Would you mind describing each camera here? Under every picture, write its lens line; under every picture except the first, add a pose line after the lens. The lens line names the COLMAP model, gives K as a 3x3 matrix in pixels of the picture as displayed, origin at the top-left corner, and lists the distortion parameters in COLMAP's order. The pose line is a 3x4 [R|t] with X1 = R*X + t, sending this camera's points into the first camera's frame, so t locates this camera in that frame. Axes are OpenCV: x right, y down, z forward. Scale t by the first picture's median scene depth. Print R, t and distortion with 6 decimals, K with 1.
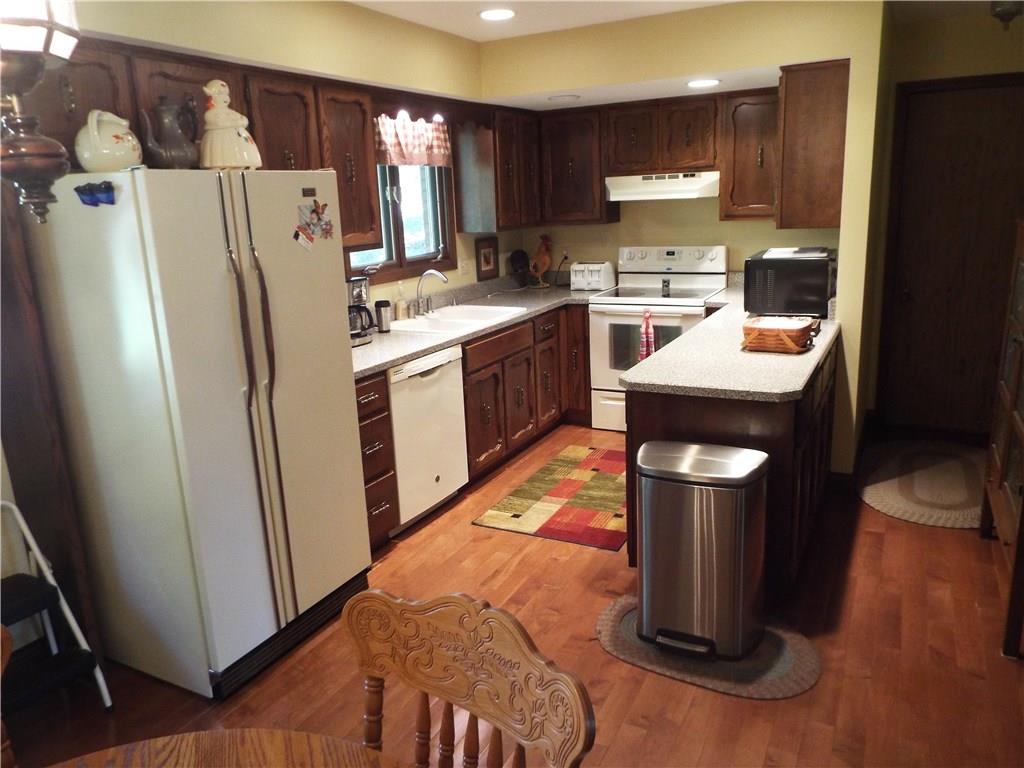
lens RADIAL K [[747.3, 0, 519.7], [0, 747.3, 384.6], [0, 0, 1]] dist [-0.007145, 0.003919]
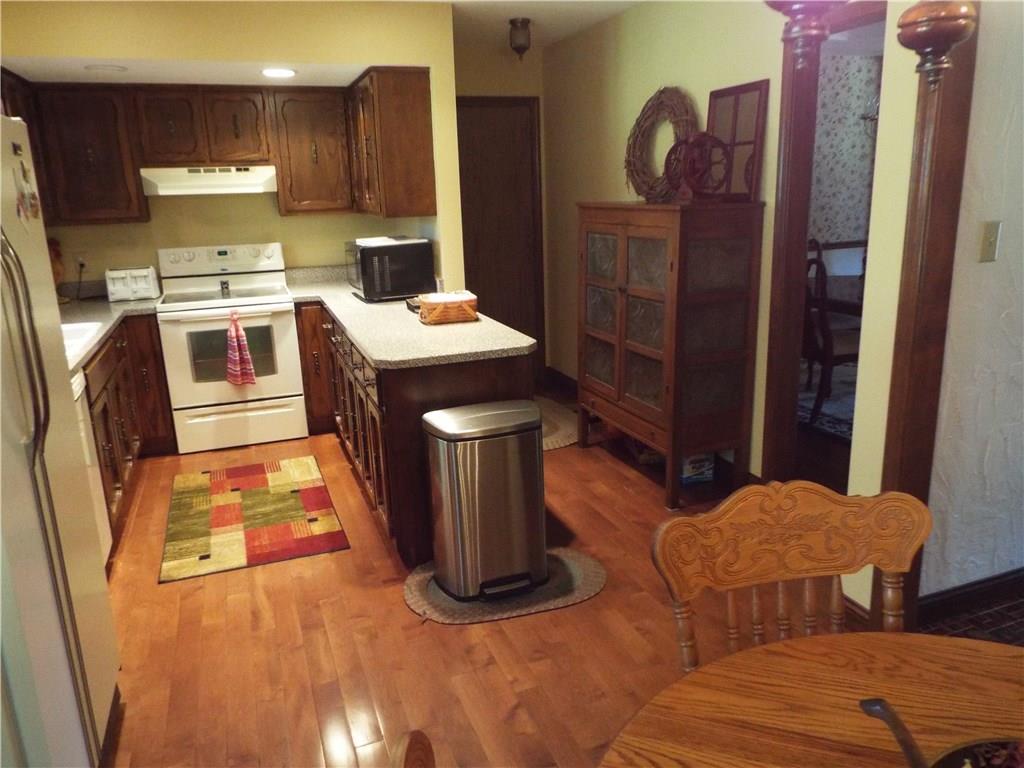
lens RADIAL K [[747.3, 0, 515.7], [0, 747.3, 381.8], [0, 0, 1]] dist [-0.007145, 0.003919]
pose [[0.674522, -0.163276, 0.719973, -0.283156], [0.182231, 0.981883, 0.051946, 0.001244], [-0.715411, 0.096163, 0.692055, 0.120190]]
